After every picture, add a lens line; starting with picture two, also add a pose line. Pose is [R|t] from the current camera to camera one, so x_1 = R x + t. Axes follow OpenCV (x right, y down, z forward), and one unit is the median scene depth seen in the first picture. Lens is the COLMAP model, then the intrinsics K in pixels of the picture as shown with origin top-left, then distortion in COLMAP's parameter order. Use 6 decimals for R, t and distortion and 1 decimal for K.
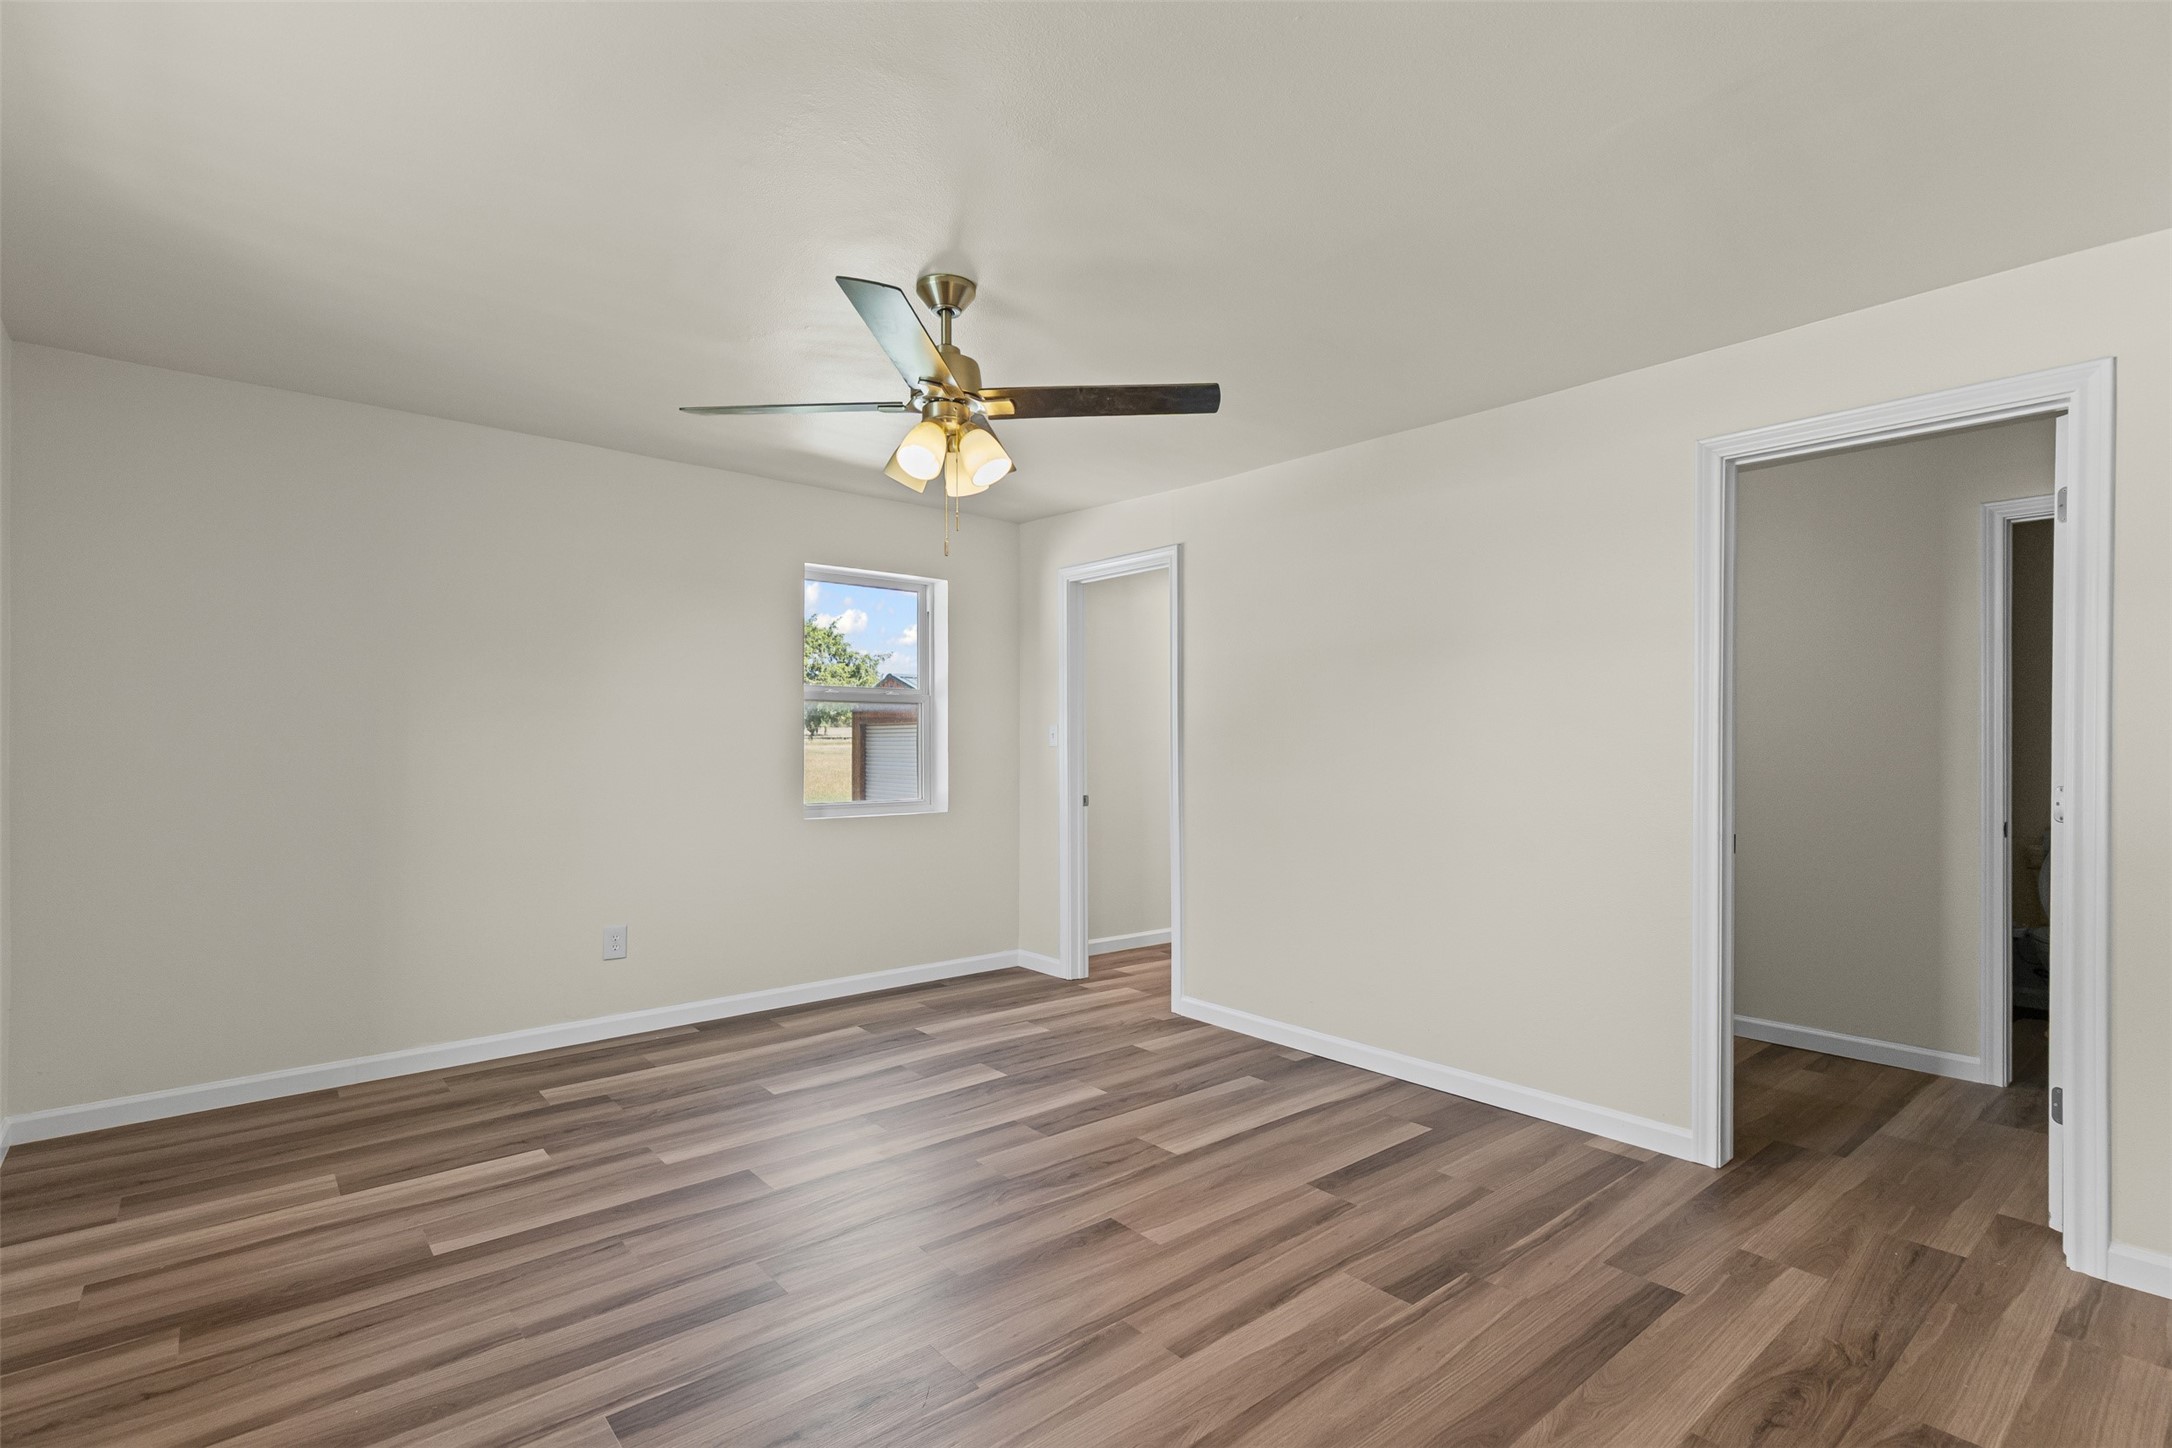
lens RADIAL K [[984.2, 0, 1082.8], [0, 984.2, 744.6], [0, 0, 1]] dist [0.011537, -0.001885]
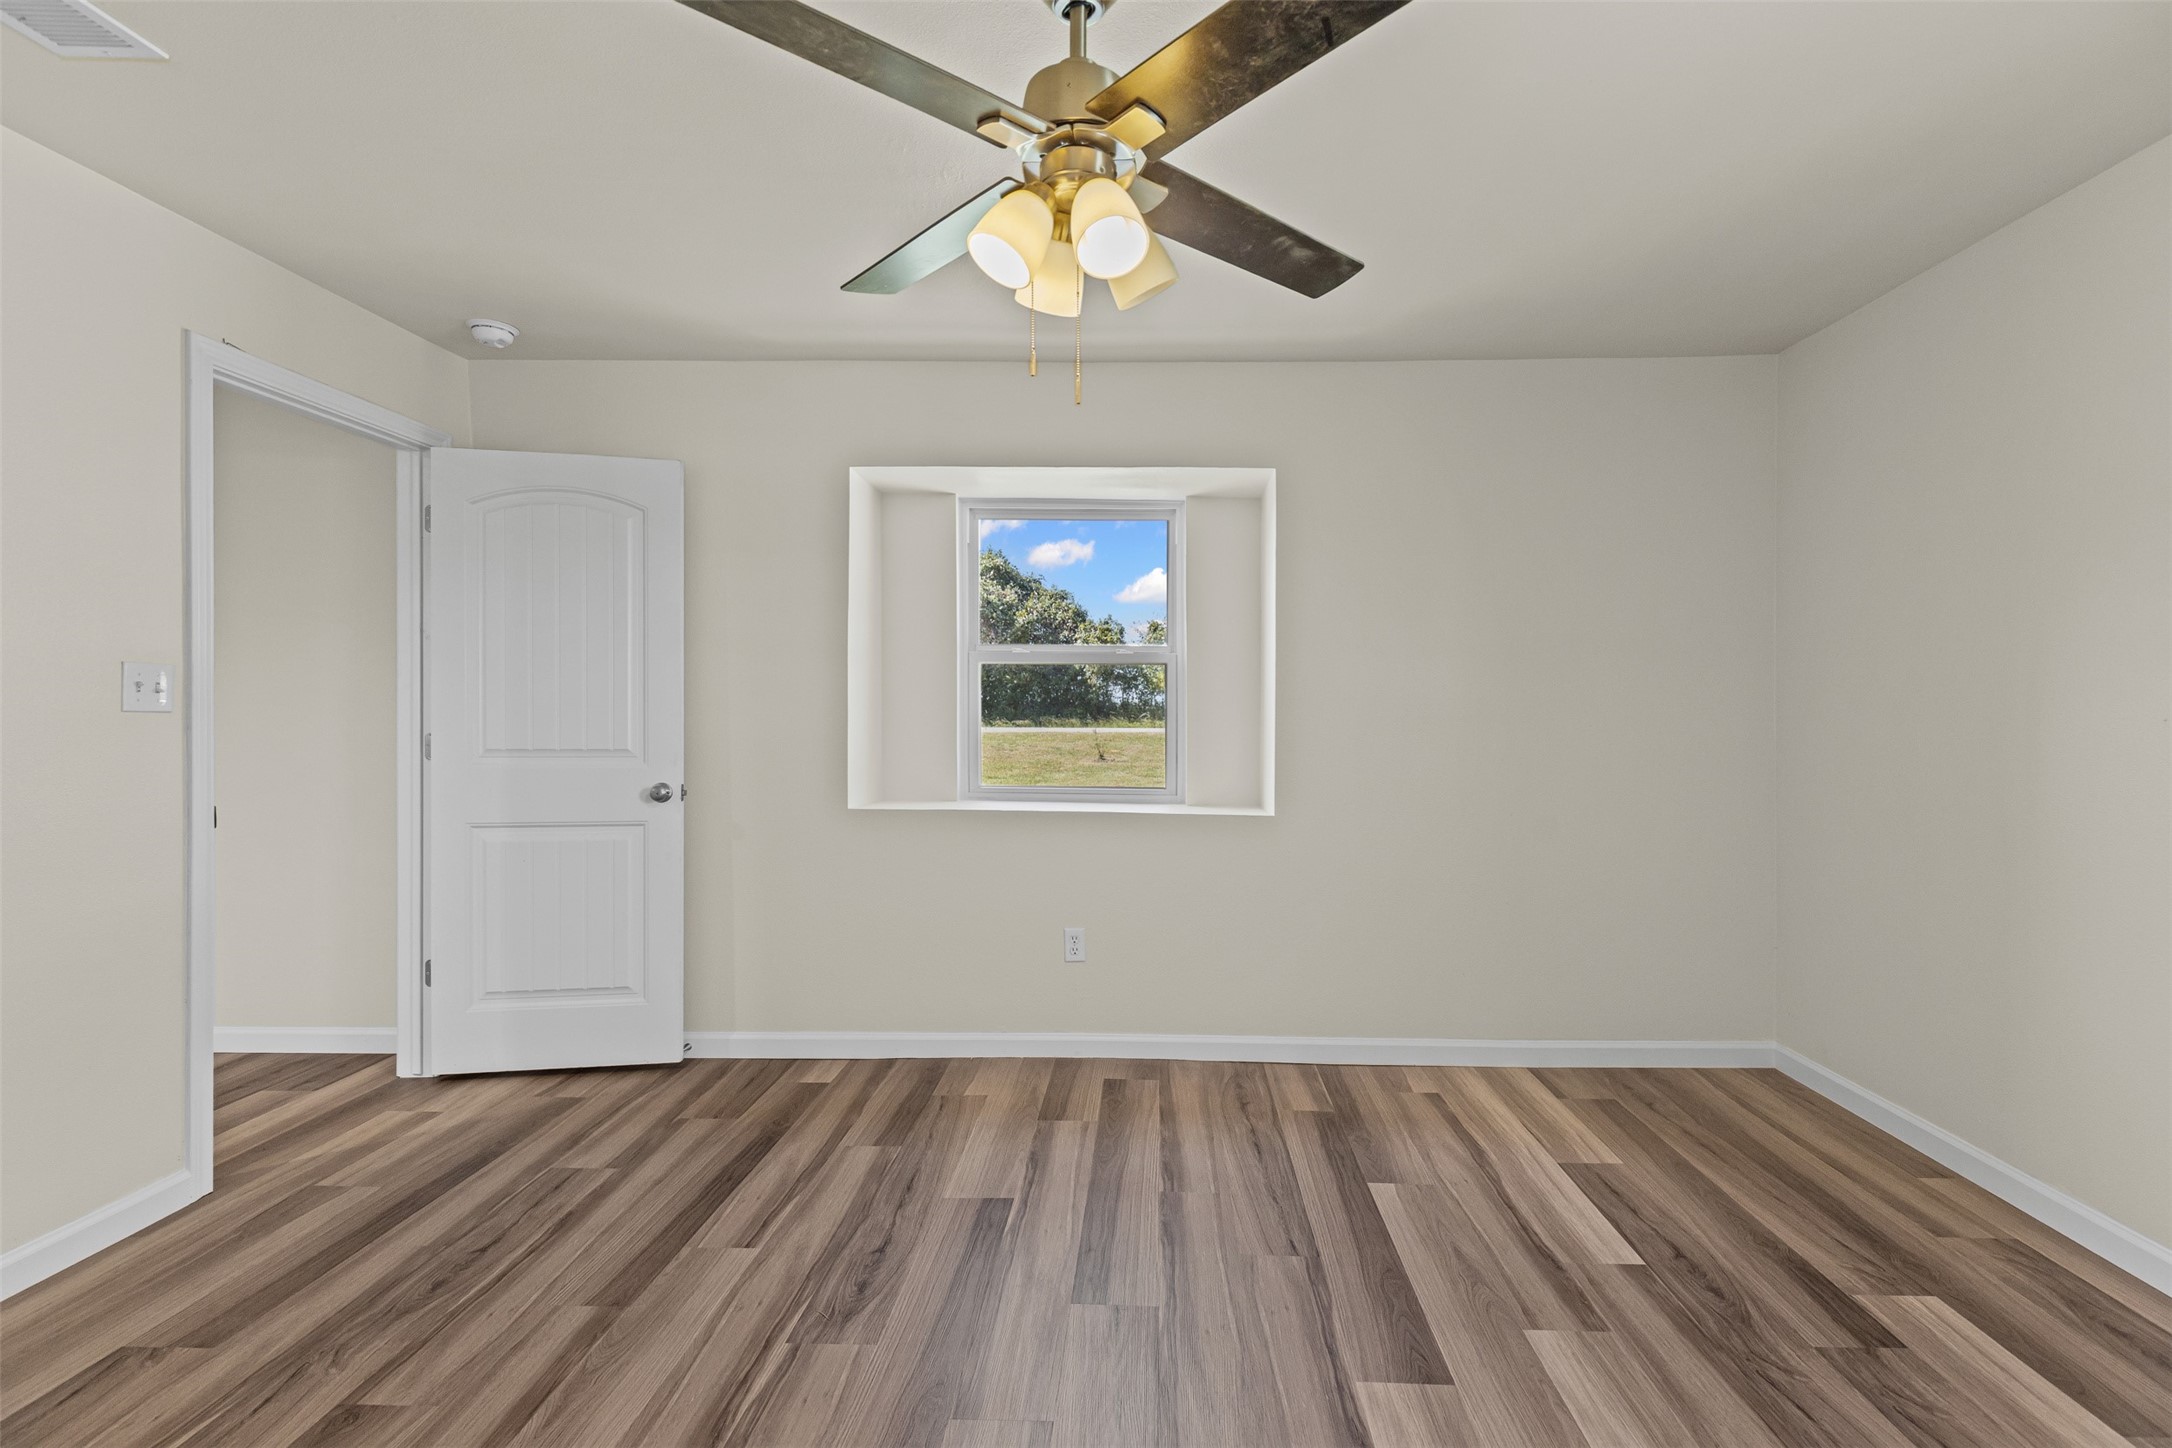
lens RADIAL K [[984.2, 0, 1082.5], [0, 984.2, 718.8], [0, 0, 1]] dist [0.011537, -0.001885]
pose [[-0.683913, 0.003662, -0.729554, 0.280616], [-0.007079, 0.999907, 0.011655, 0.004580], [0.729529, 0.013135, -0.683824, 1.275357]]
